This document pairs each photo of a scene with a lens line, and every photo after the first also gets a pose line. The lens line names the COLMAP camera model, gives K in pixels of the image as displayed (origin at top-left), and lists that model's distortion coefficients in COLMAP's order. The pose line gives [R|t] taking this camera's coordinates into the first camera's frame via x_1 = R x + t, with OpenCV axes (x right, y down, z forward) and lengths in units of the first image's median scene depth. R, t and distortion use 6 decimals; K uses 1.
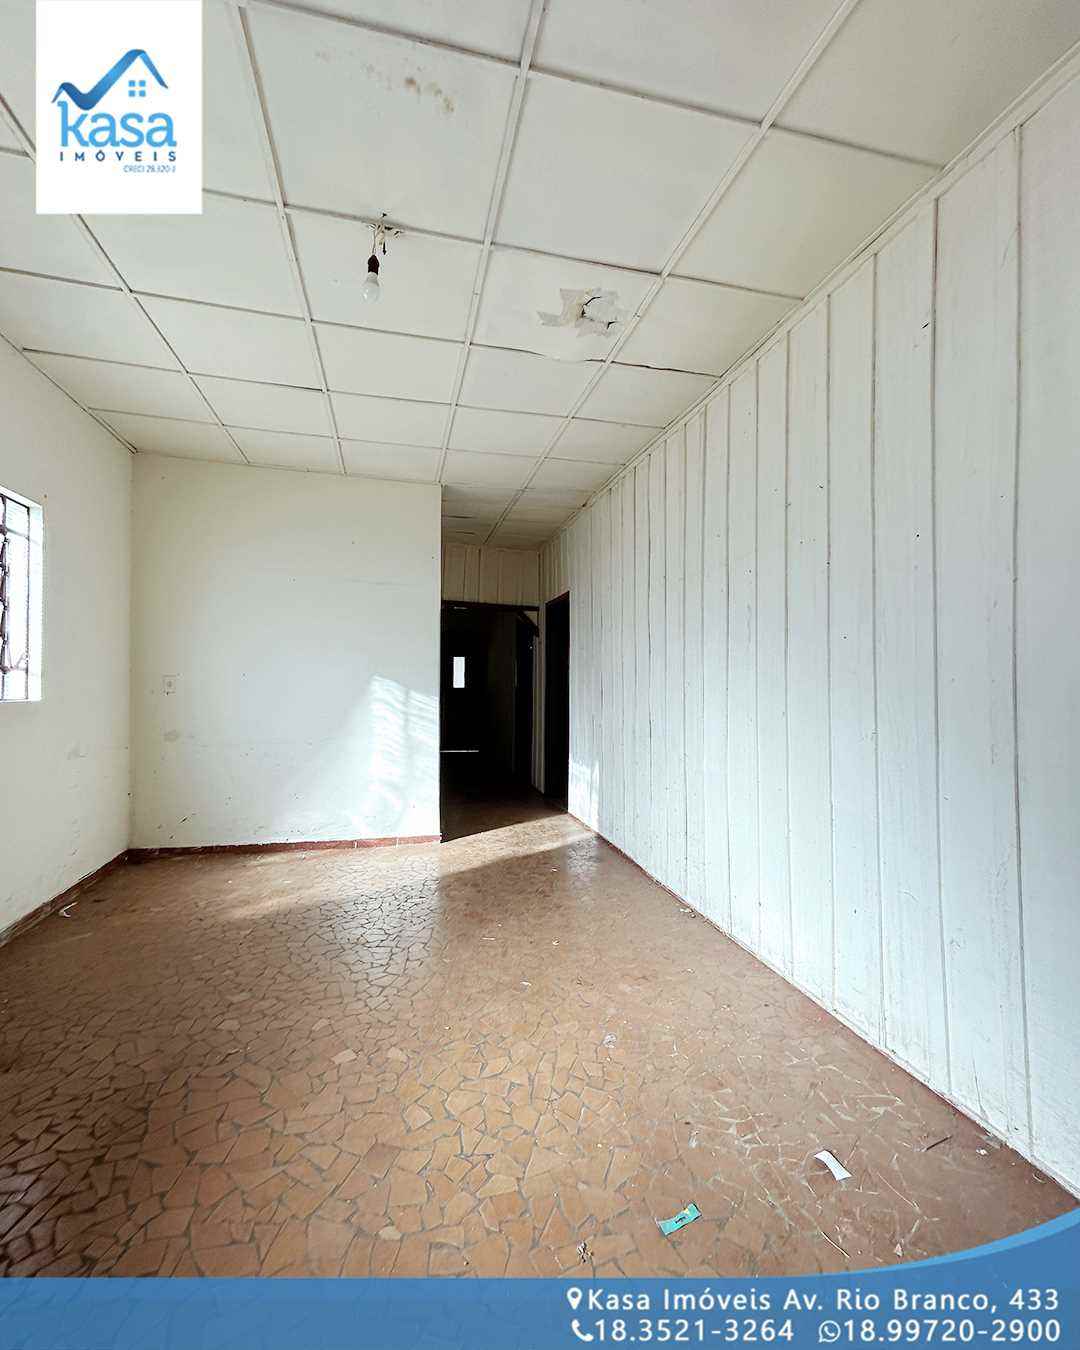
lens RADIAL K [[588.9, 0, 540.0], [0, 588.9, 675.0], [0, 0, 1]] dist [0.001243, -0.000227]
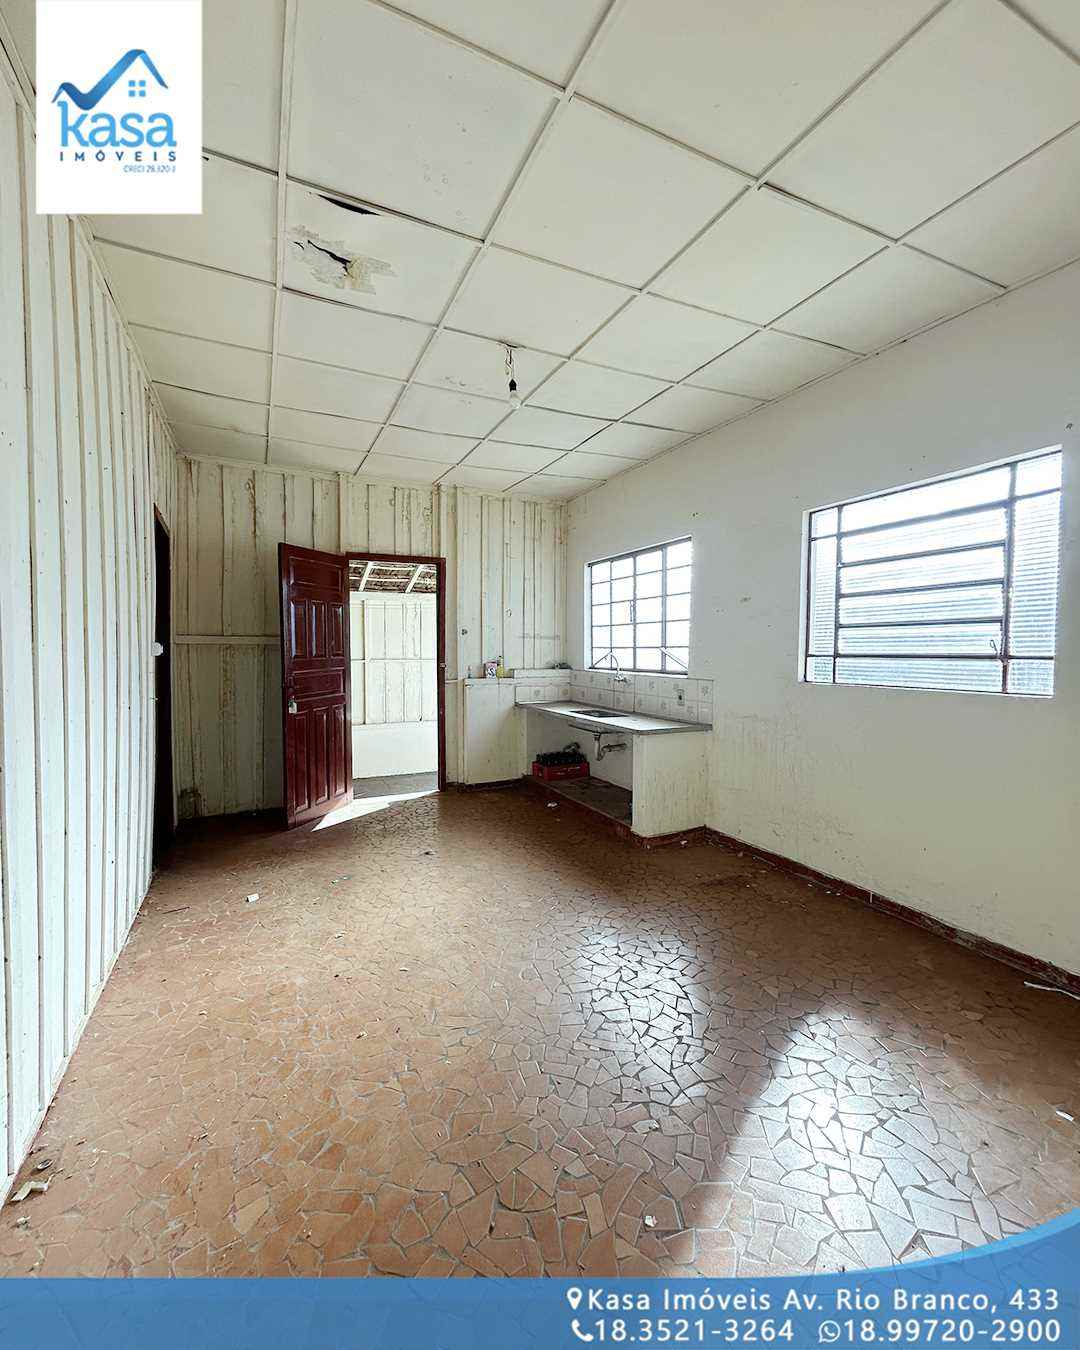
lens RADIAL K [[588.9, 0, 540.0], [0, 588.9, 675.0], [0, 0, 1]] dist [0.001243, -0.000227]
pose [[-0.980748, -0.005501, -0.195201, -0.048533], [-0.009806, 0.999729, 0.021094, 0.003475], [0.195032, 0.022603, -0.980536, 1.955496]]
